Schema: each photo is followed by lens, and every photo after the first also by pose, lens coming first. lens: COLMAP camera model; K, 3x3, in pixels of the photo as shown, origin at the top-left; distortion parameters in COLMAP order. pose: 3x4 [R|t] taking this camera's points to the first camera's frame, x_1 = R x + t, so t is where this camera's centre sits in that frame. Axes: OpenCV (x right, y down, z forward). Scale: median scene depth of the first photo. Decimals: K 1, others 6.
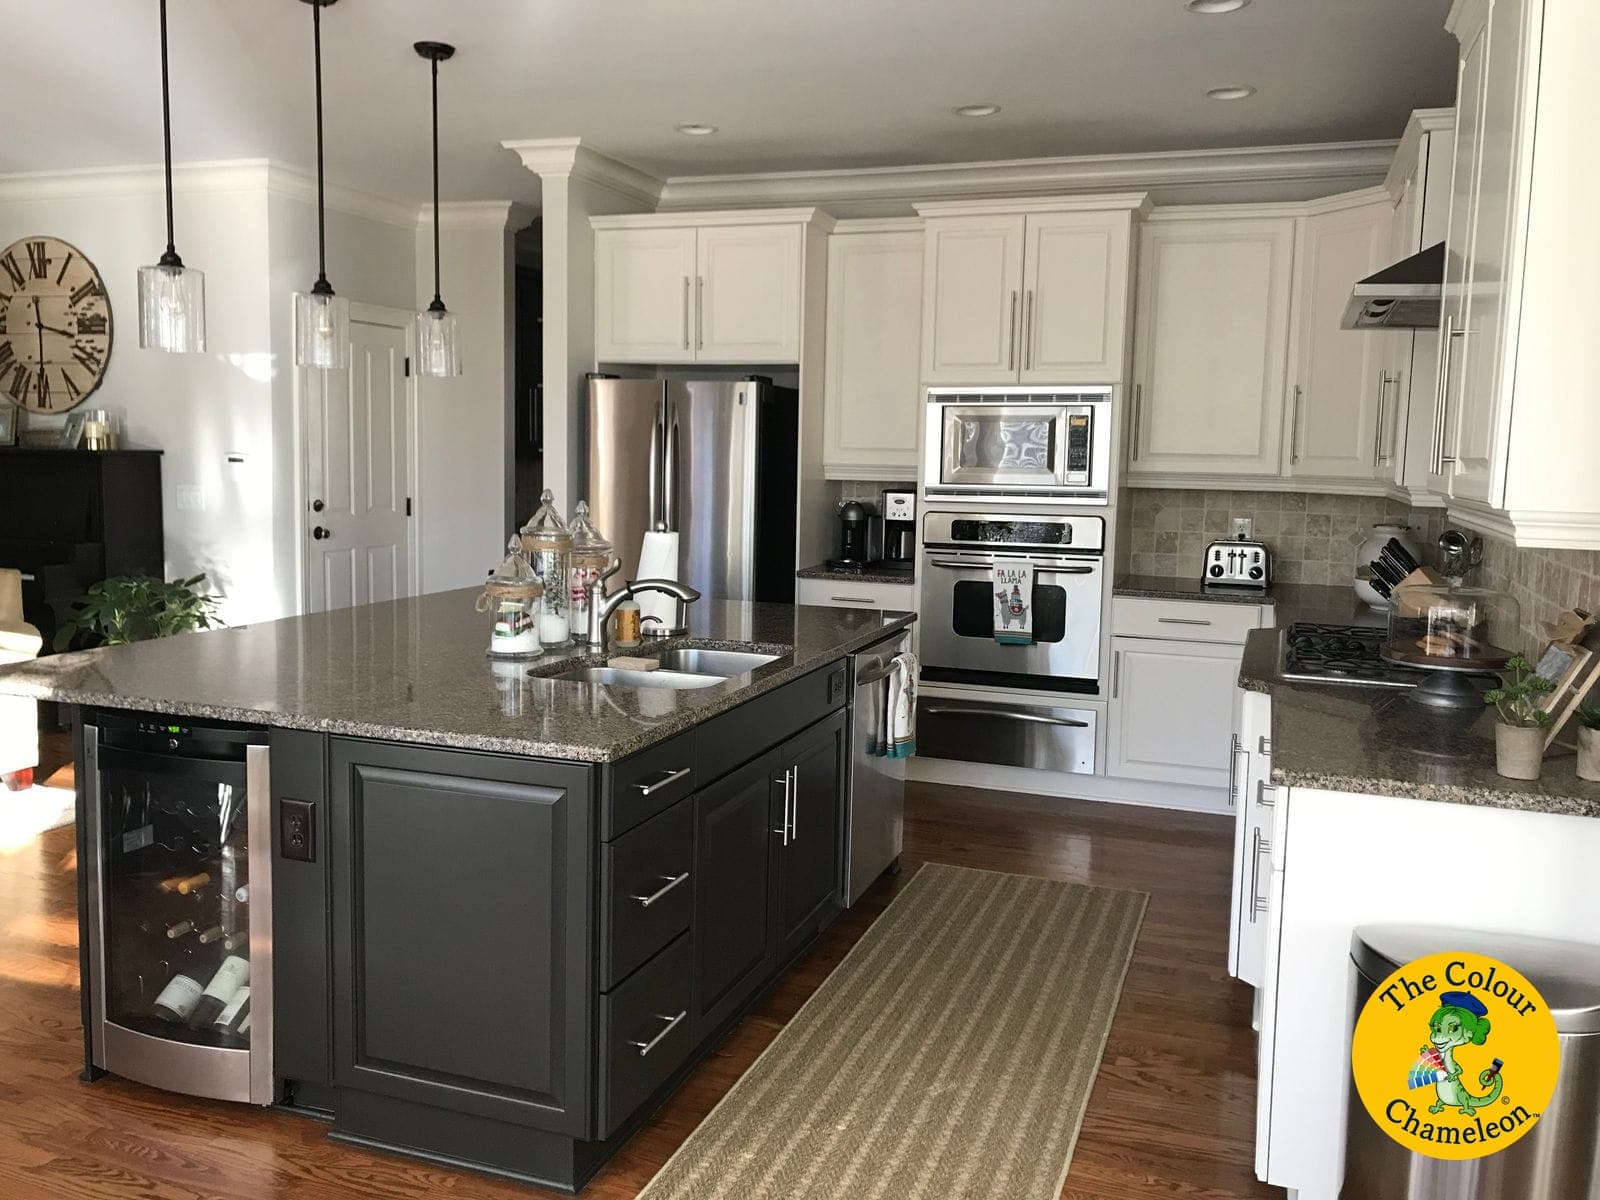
lens RADIAL K [[1340.6, 0, 800.0], [0, 1340.6, 600.0], [0, 0, 1]] dist [-0.065469, -0.001050]
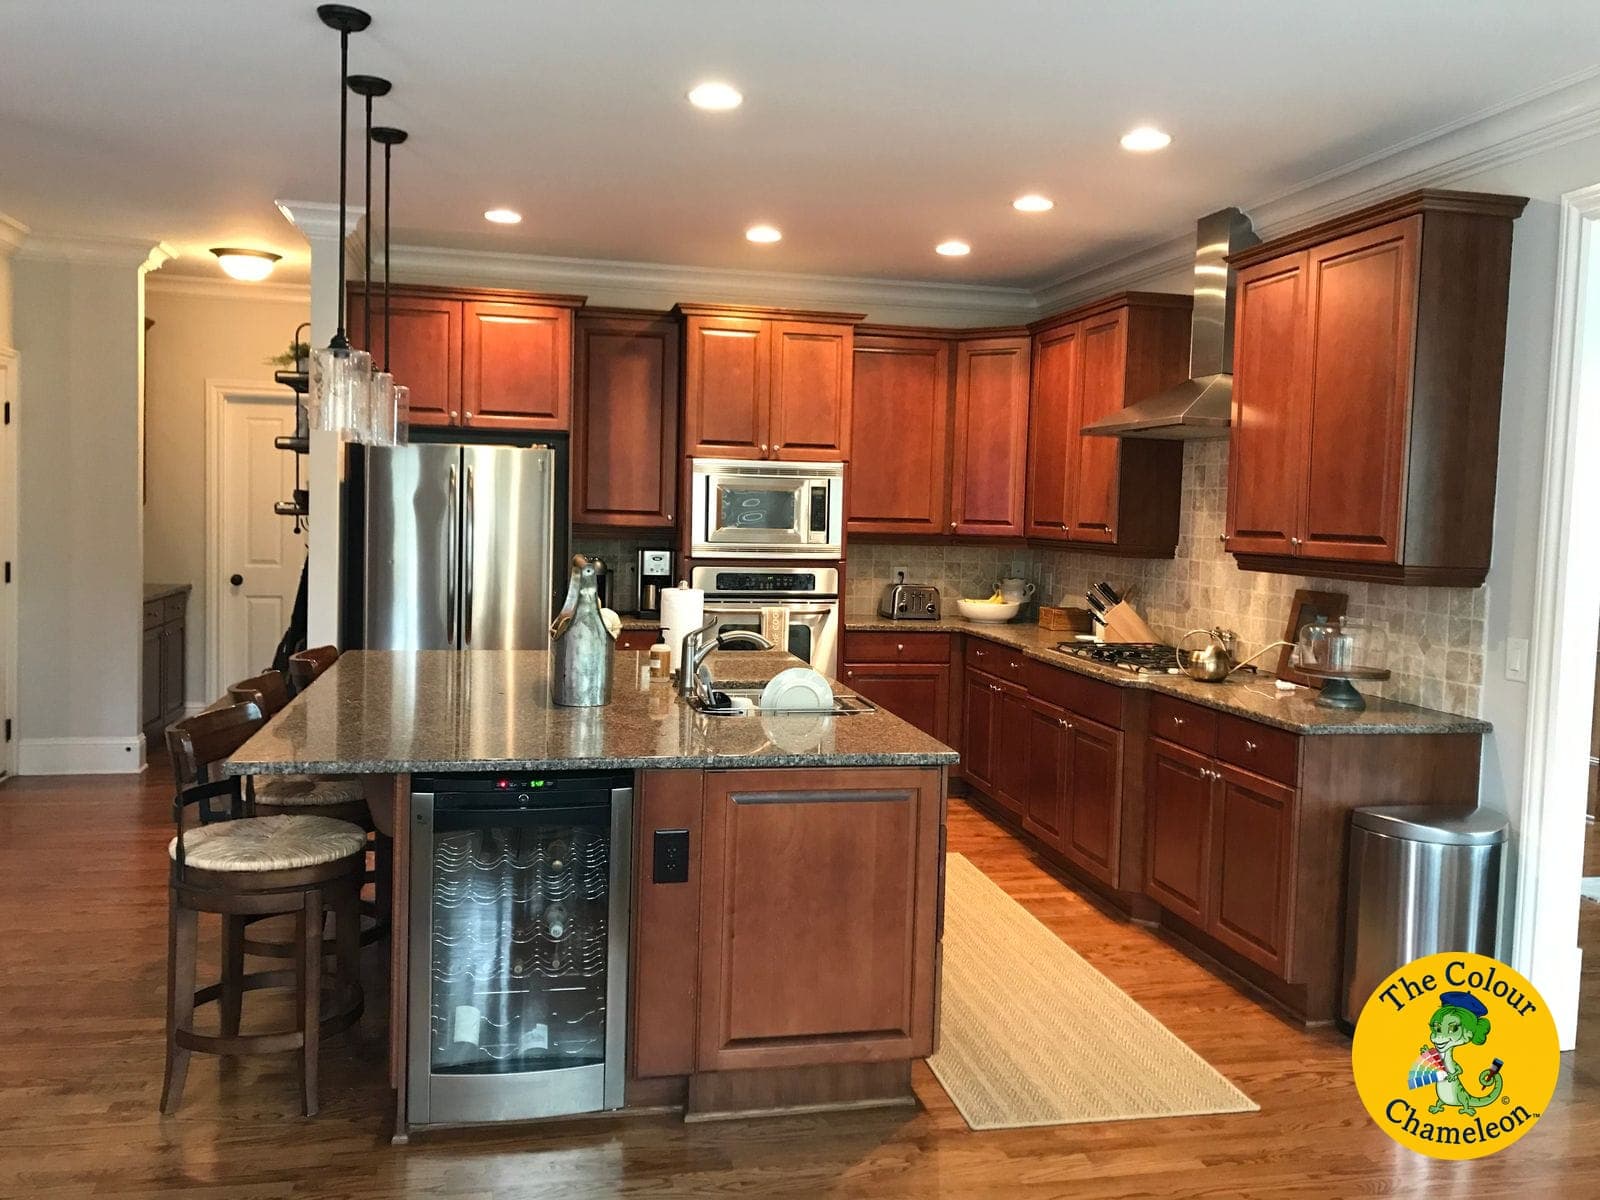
lens RADIAL K [[1340.6, 0, 800.0], [0, 1340.6, 600.0], [0, 0, 1]] dist [-0.065469, -0.001050]
pose [[0.854547, -0.034071, 0.518255, -0.448429], [0.050826, 0.998542, -0.018160, -0.012844], [-0.516880, 0.041859, 0.855034, -0.041946]]
